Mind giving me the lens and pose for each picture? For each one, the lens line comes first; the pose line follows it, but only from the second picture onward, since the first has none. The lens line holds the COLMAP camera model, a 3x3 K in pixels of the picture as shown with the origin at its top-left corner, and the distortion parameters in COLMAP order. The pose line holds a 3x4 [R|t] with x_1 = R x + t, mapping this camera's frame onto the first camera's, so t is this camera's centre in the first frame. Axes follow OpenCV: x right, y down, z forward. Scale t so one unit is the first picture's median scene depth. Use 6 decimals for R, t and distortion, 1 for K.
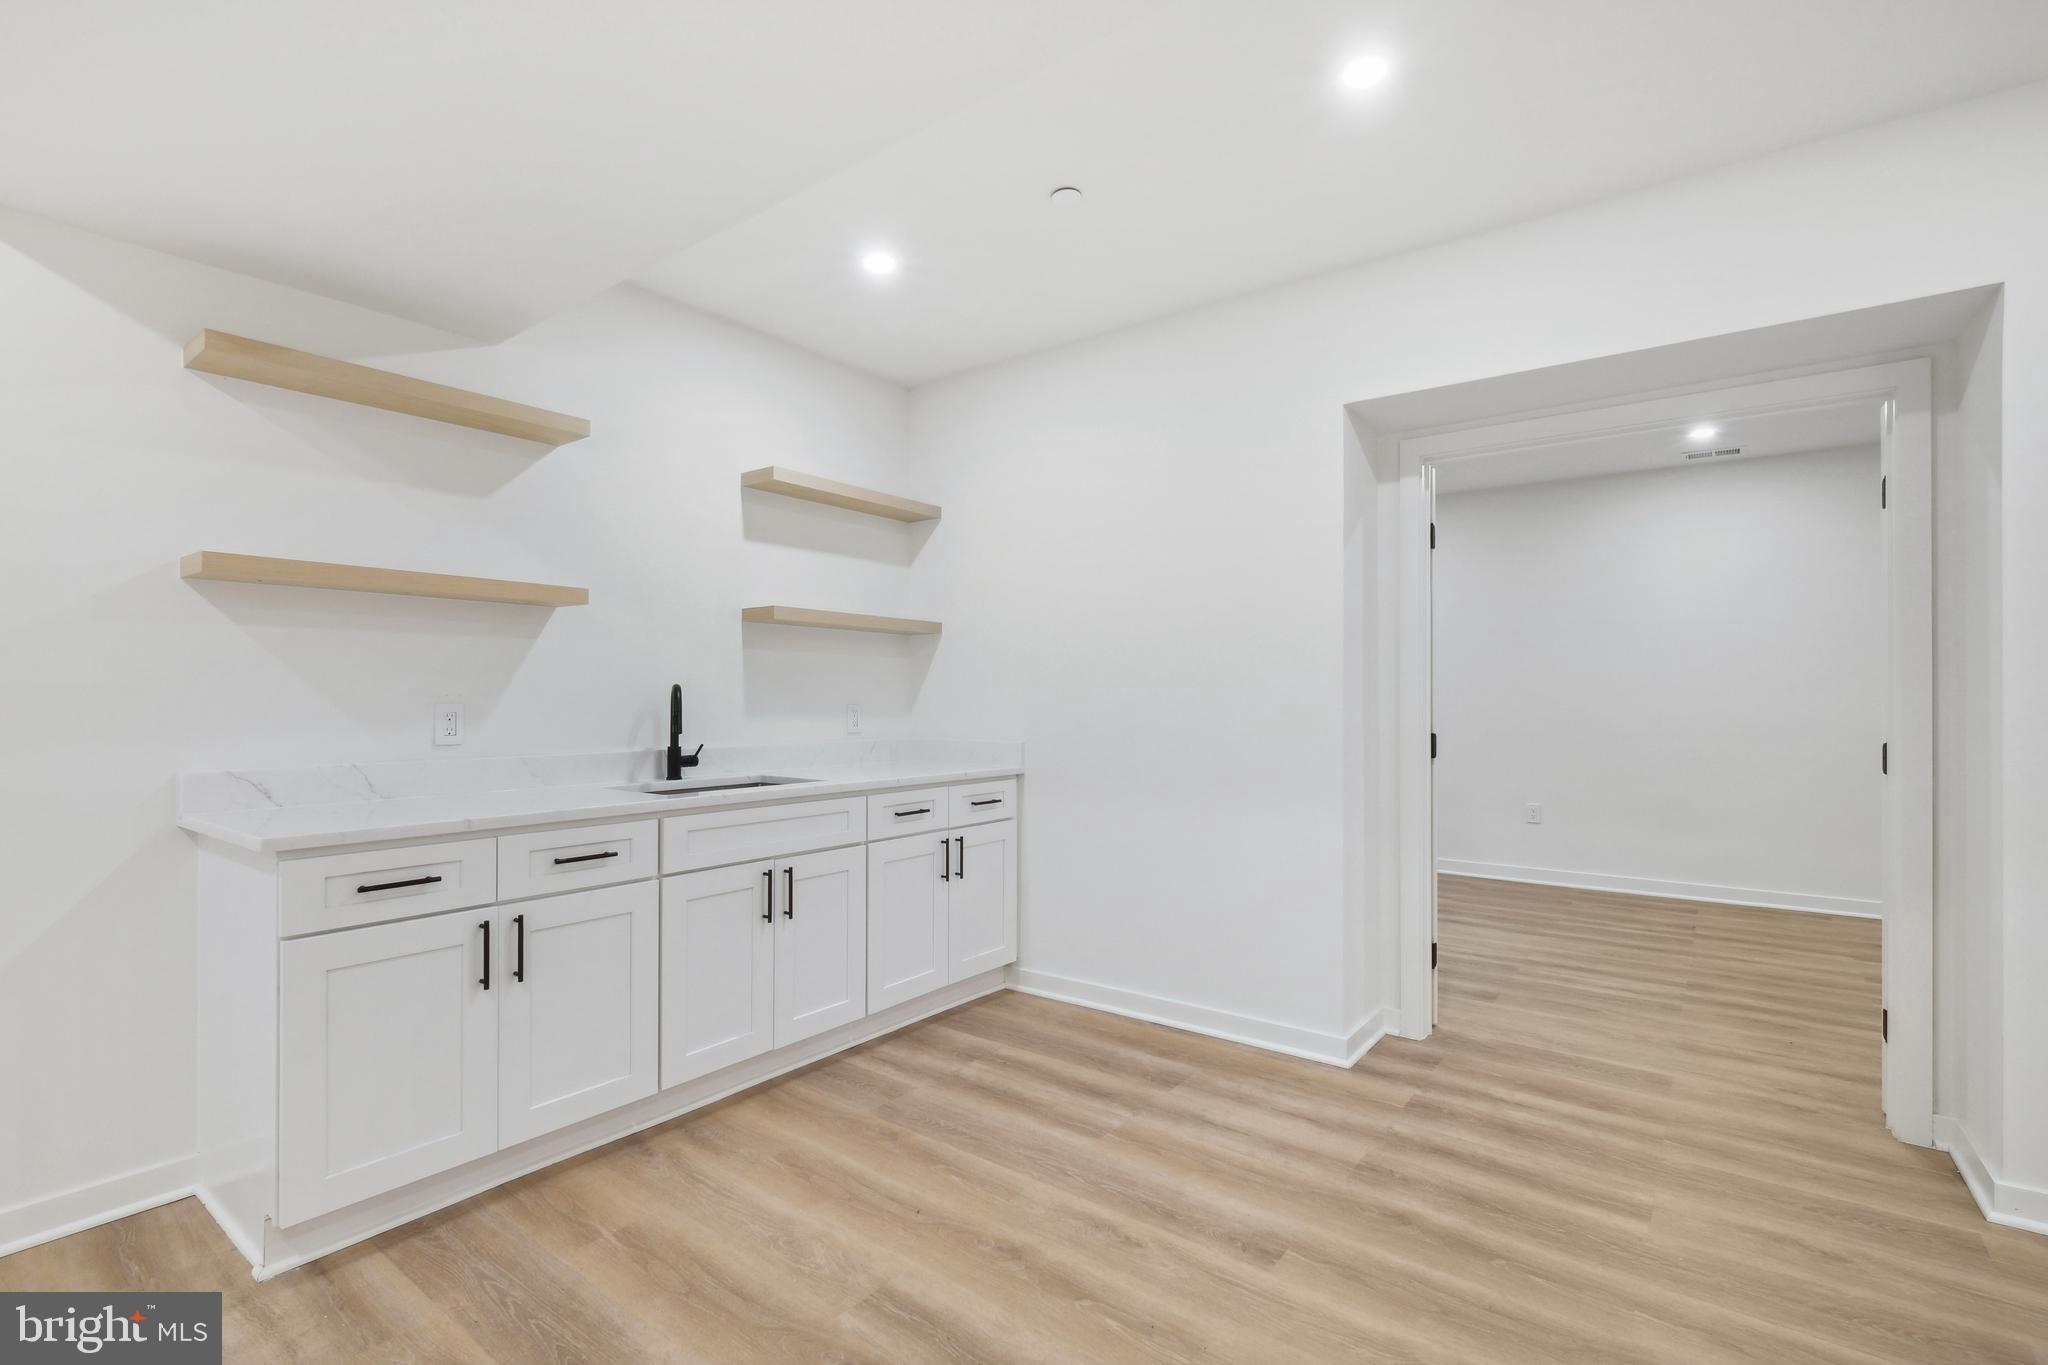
lens RADIAL K [[919.8, 0, 1015.7], [0, 919.8, 678.2], [0, 0, 1]] dist [-0.002689, 0.000638]
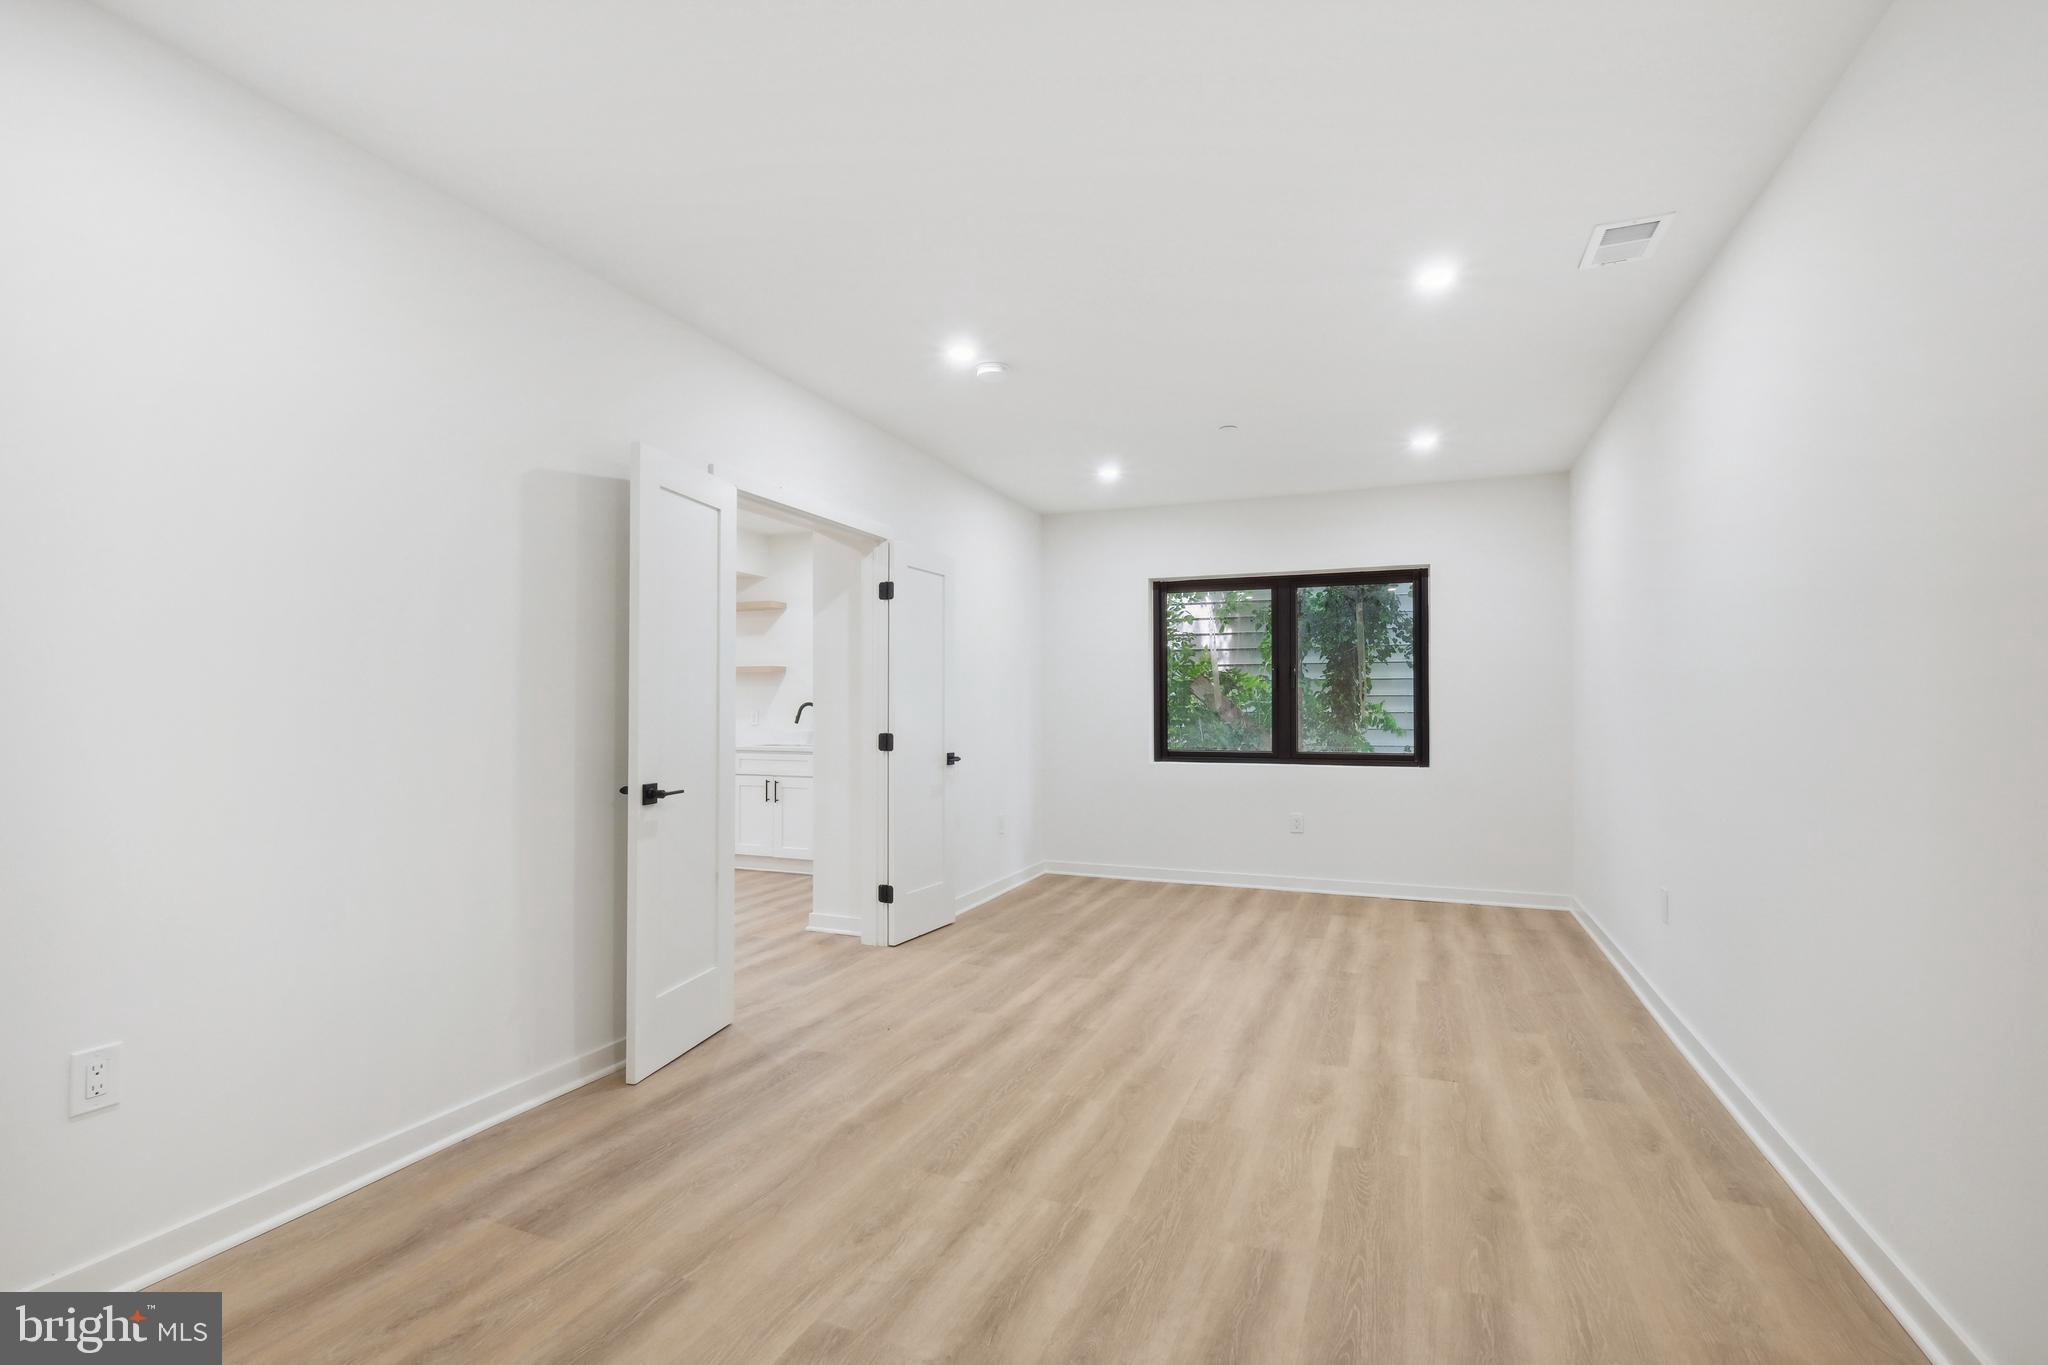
lens RADIAL K [[919.8, 0, 1032.7], [0, 919.8, 675.0], [0, 0, 1]] dist [-0.002689, 0.000638]
pose [[0.275997, -0.036226, -0.960476, 1.971433], [0.021729, 0.999269, -0.031445, 0.022236], [0.960913, -0.012191, 0.276582, 0.884857]]
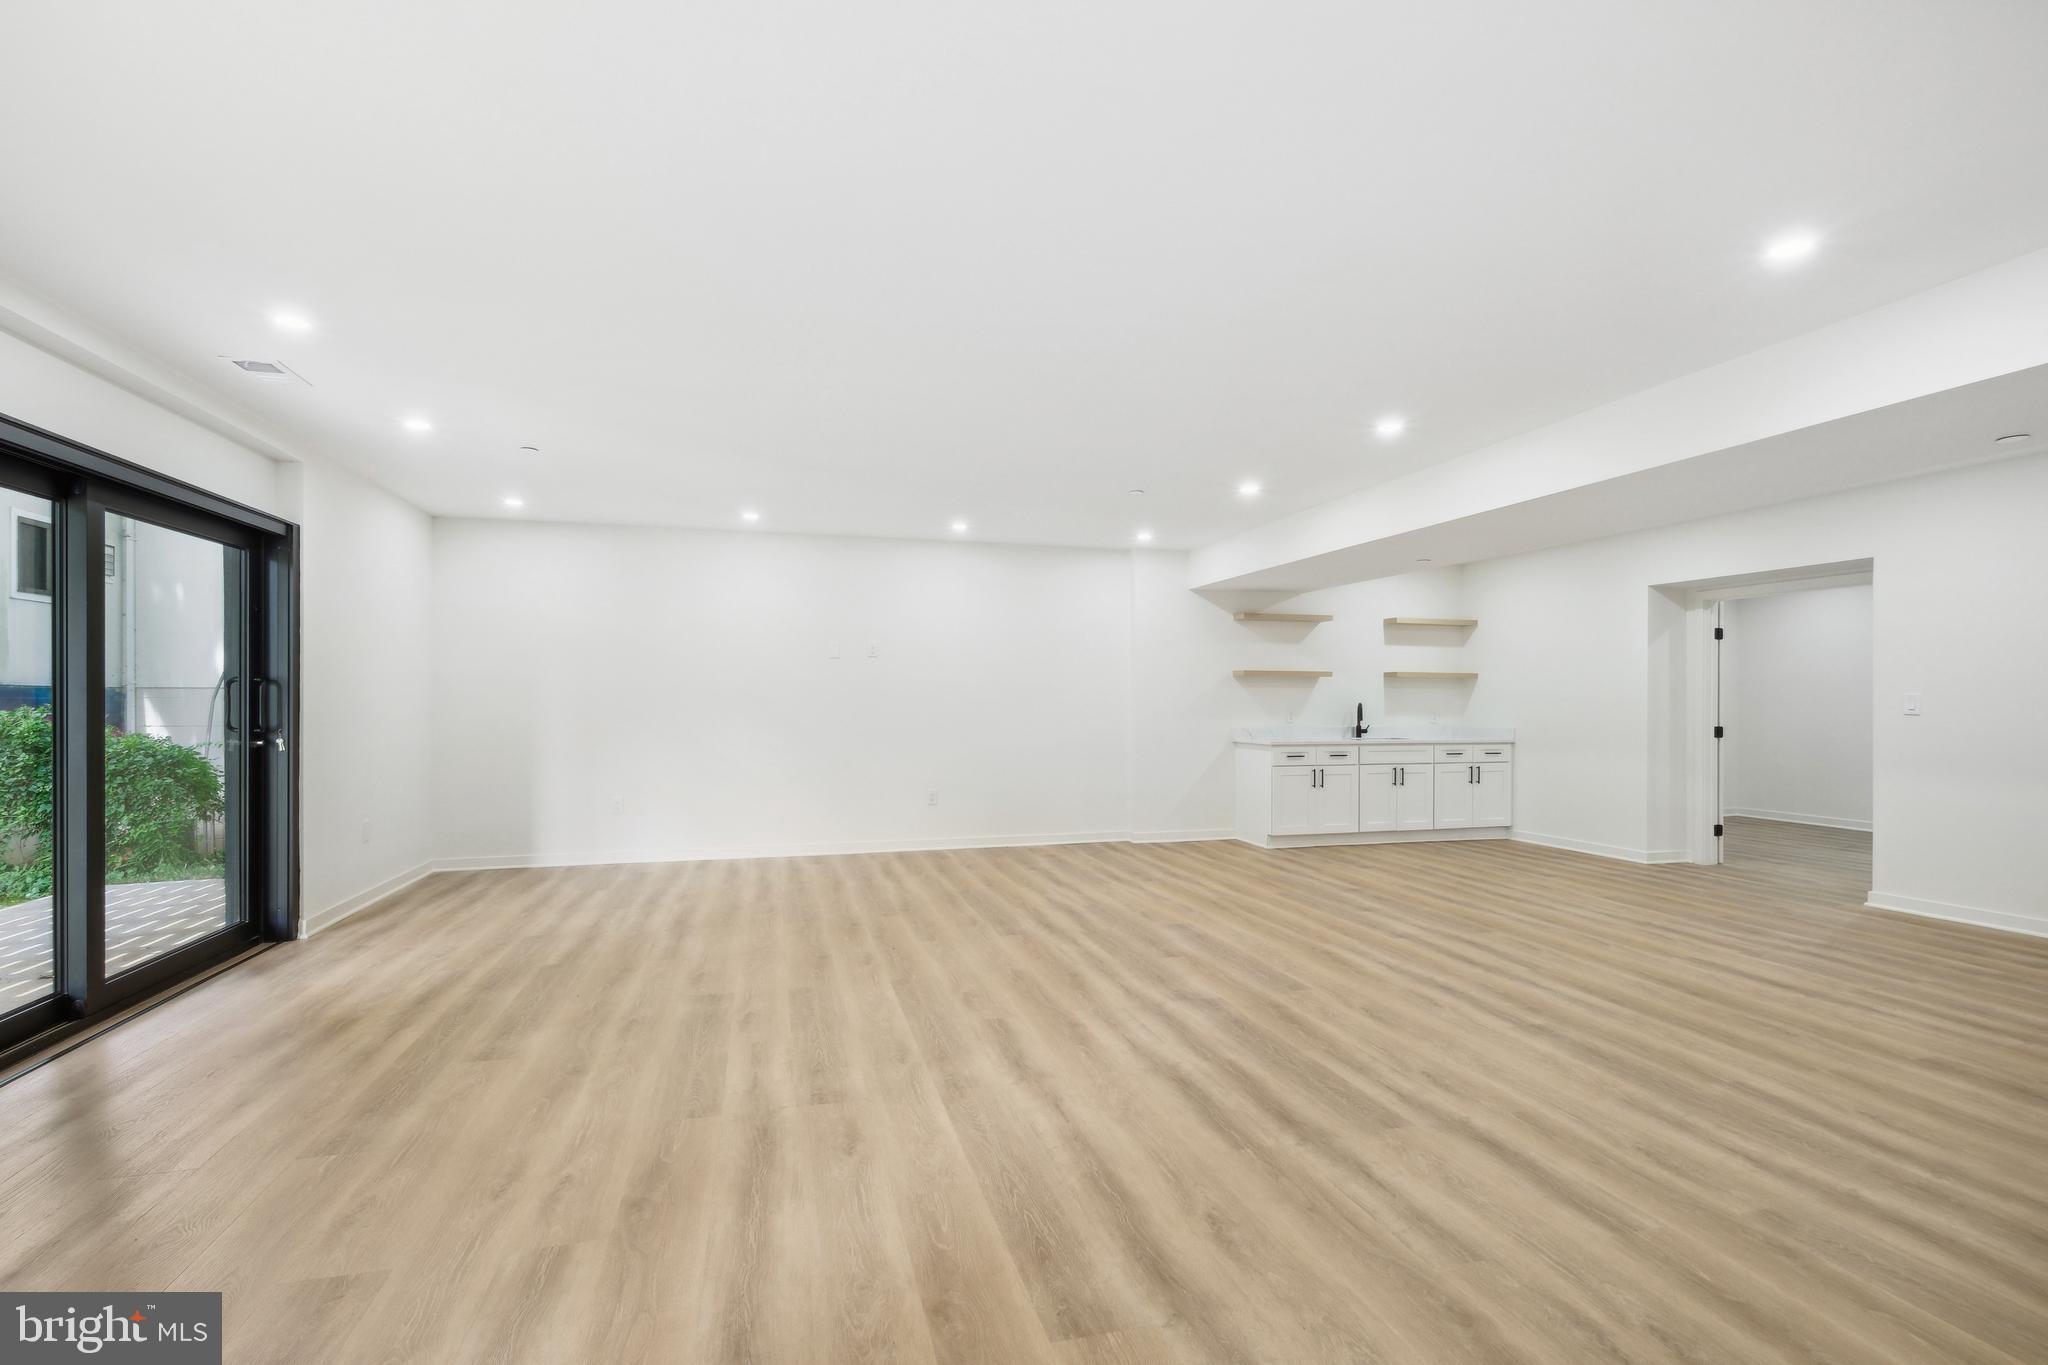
lens RADIAL K [[919.8, 0, 1026.7], [0, 919.8, 684.1], [0, 0, 1]] dist [-0.002689, 0.000638]
pose [[0.789797, -0.007730, -0.613319, 0.525861], [0.013296, 0.999901, 0.004520, -0.074710], [0.613224, -0.011725, 0.789822, -1.765872]]
